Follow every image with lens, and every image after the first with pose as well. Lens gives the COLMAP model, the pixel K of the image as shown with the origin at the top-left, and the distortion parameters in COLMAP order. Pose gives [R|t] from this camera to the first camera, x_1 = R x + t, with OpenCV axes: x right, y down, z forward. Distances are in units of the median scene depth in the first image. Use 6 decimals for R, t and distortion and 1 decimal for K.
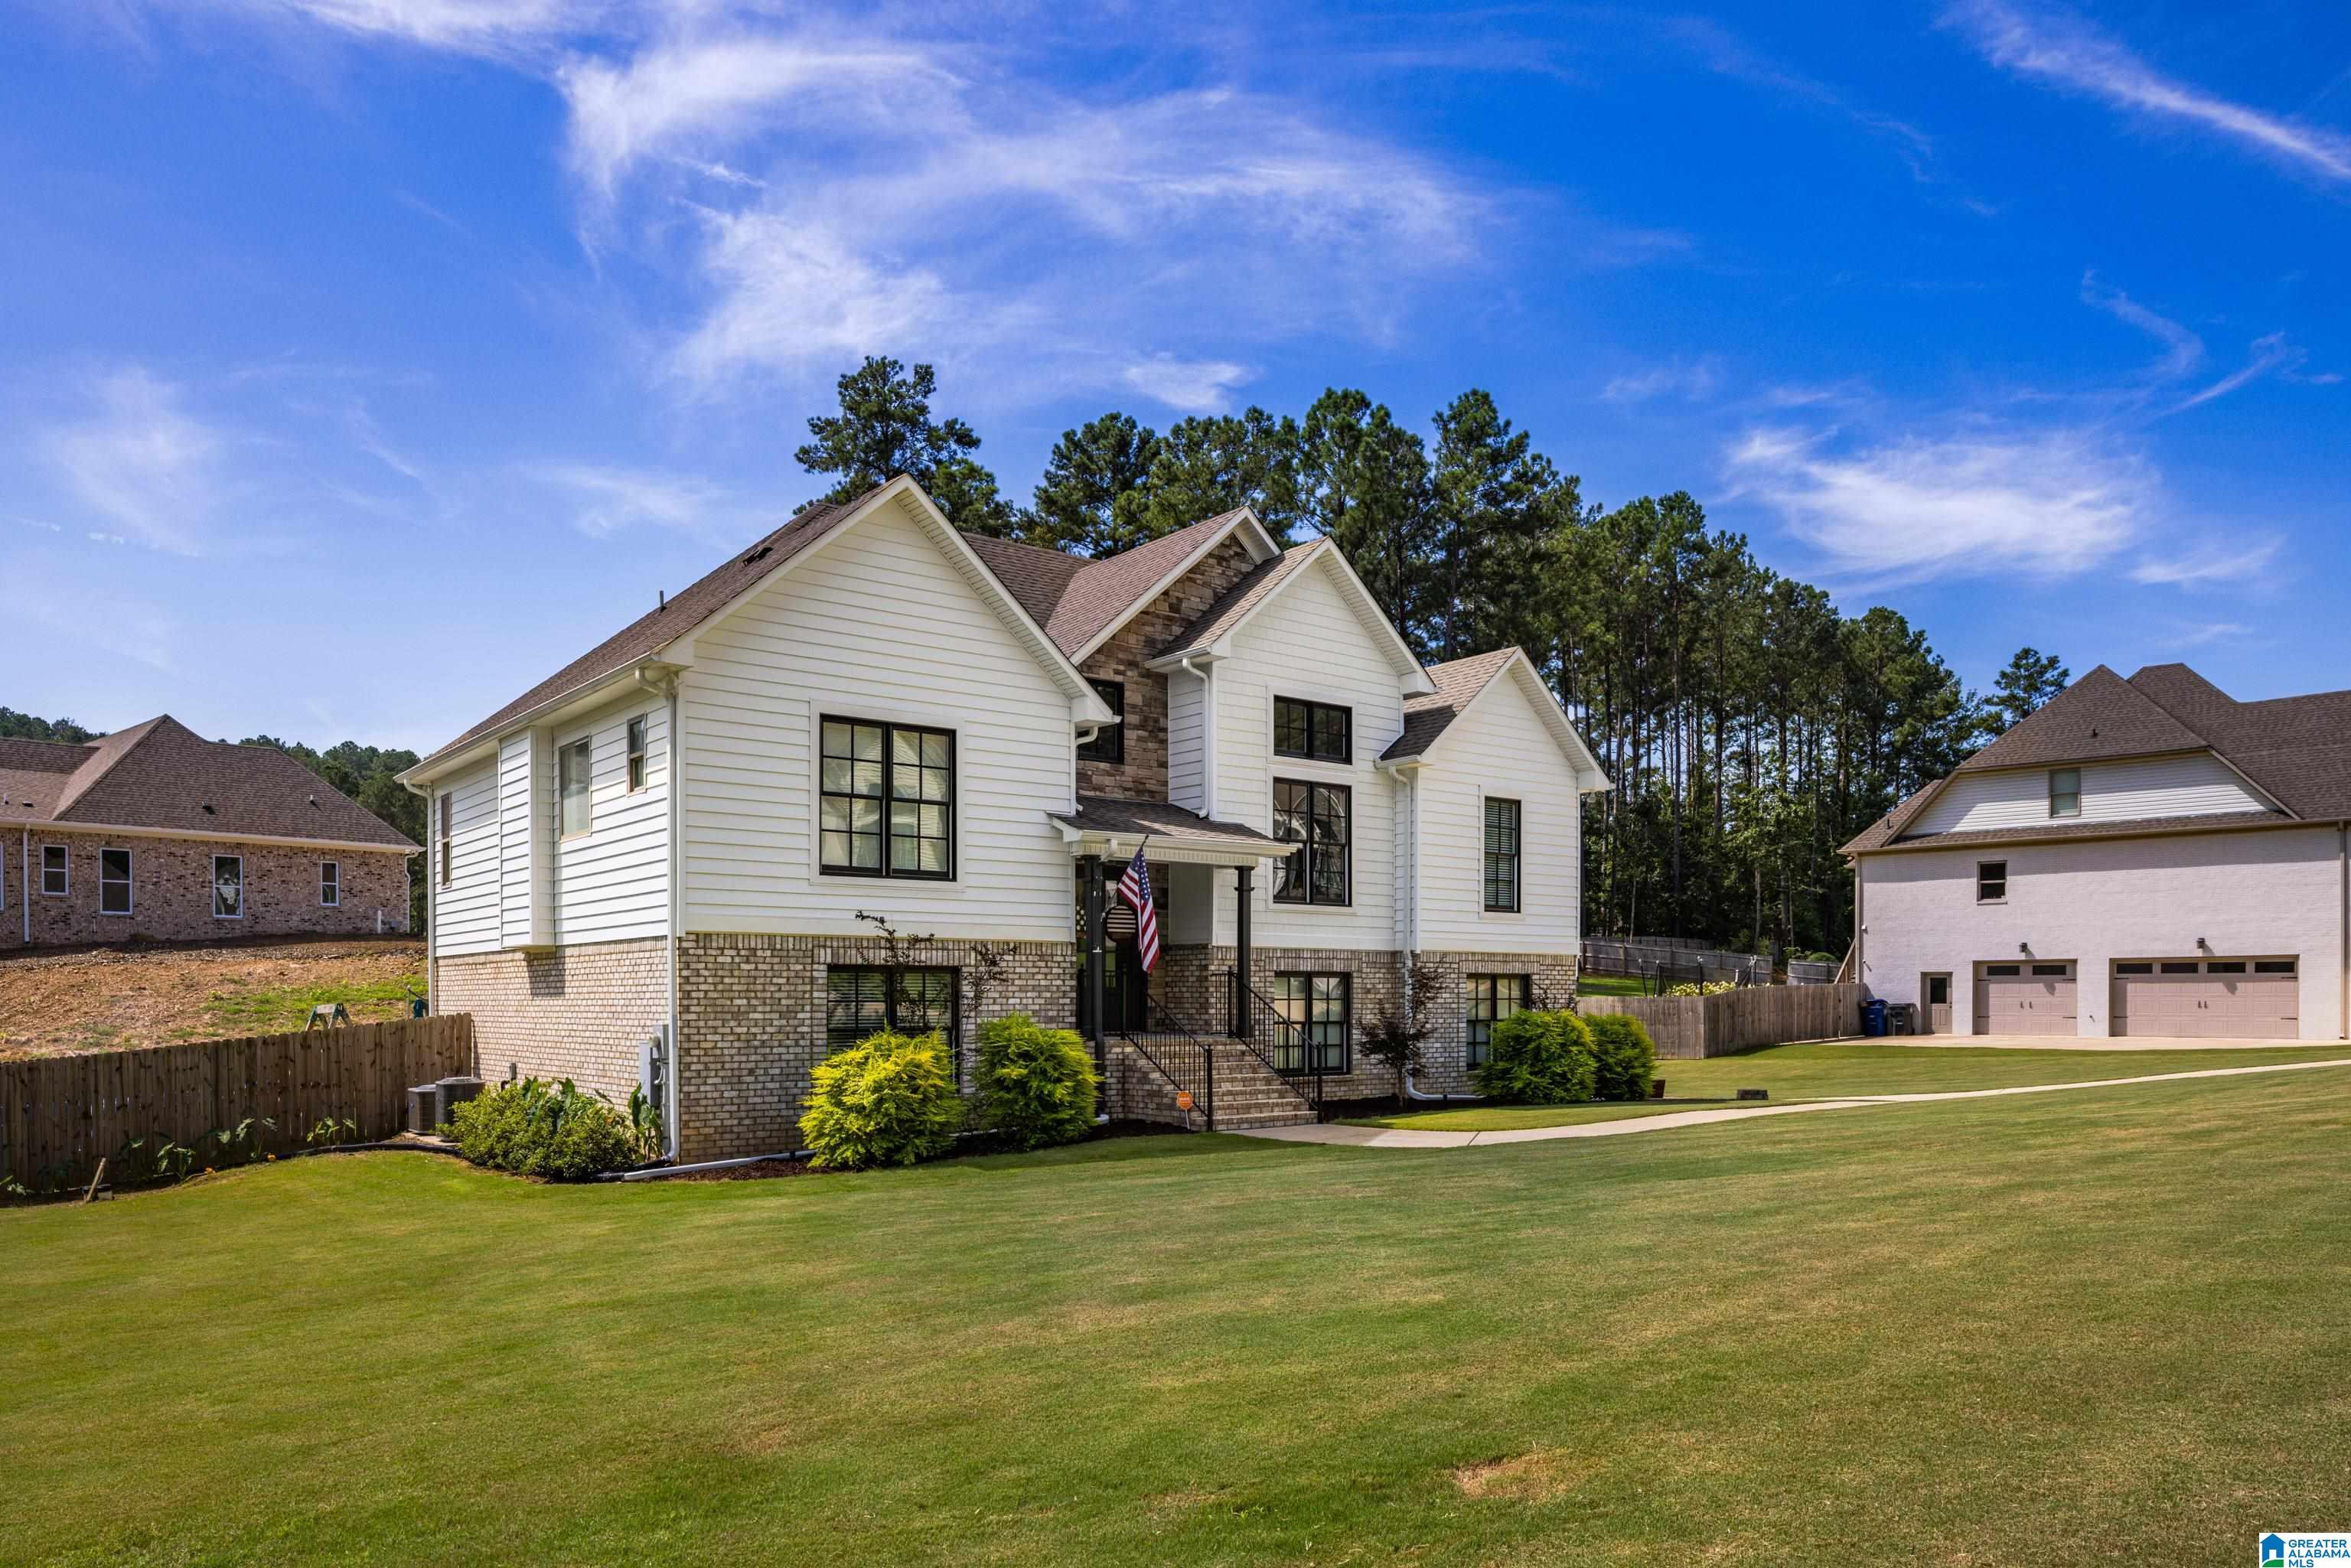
lens RADIAL K [[1570.0, 0, 1175.5], [0, 1570.0, 1069.6], [0, 0, 1]] dist [0.004434, 0.001916]
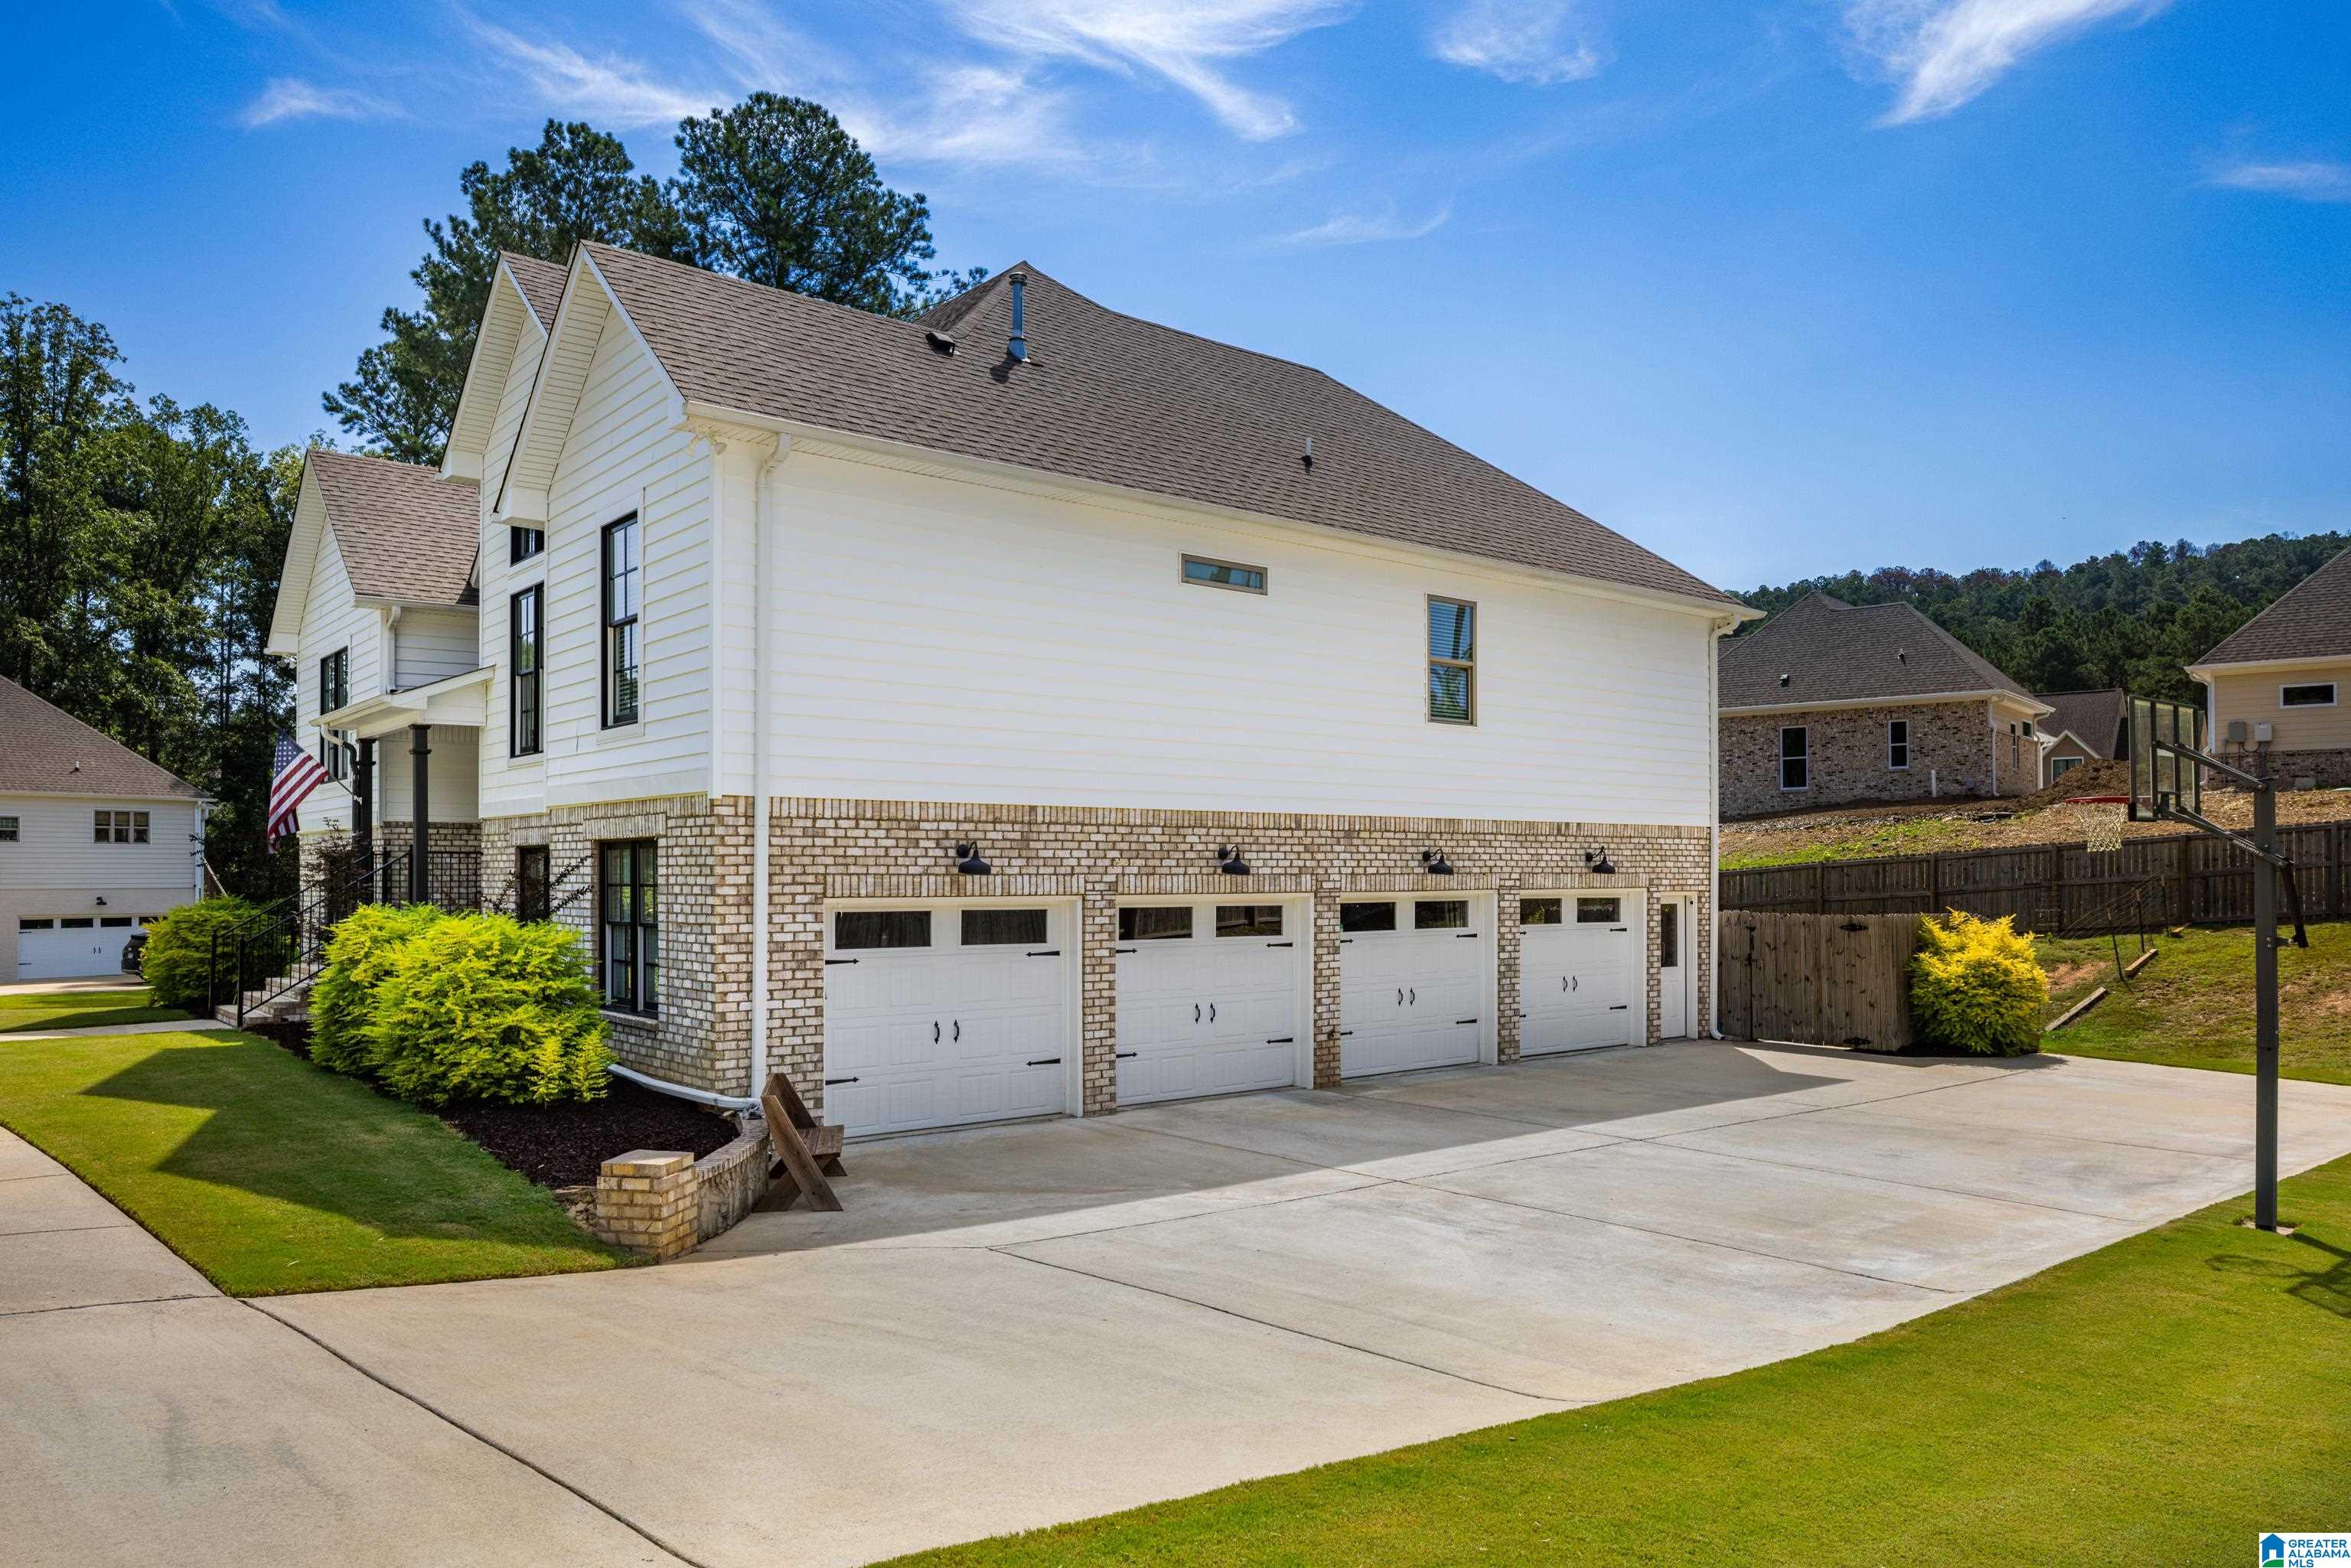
lens RADIAL K [[1594.1, 0, 1179.8], [0, 1594.1, 893.2], [0, 0, 1]] dist [-0.002323, -0.002571]
pose [[0.020222, 0.015004, -0.999683, 0.842193], [-0.042121, 0.999012, 0.014142, -0.064451], [0.998908, 0.041821, 0.020834, 1.298635]]
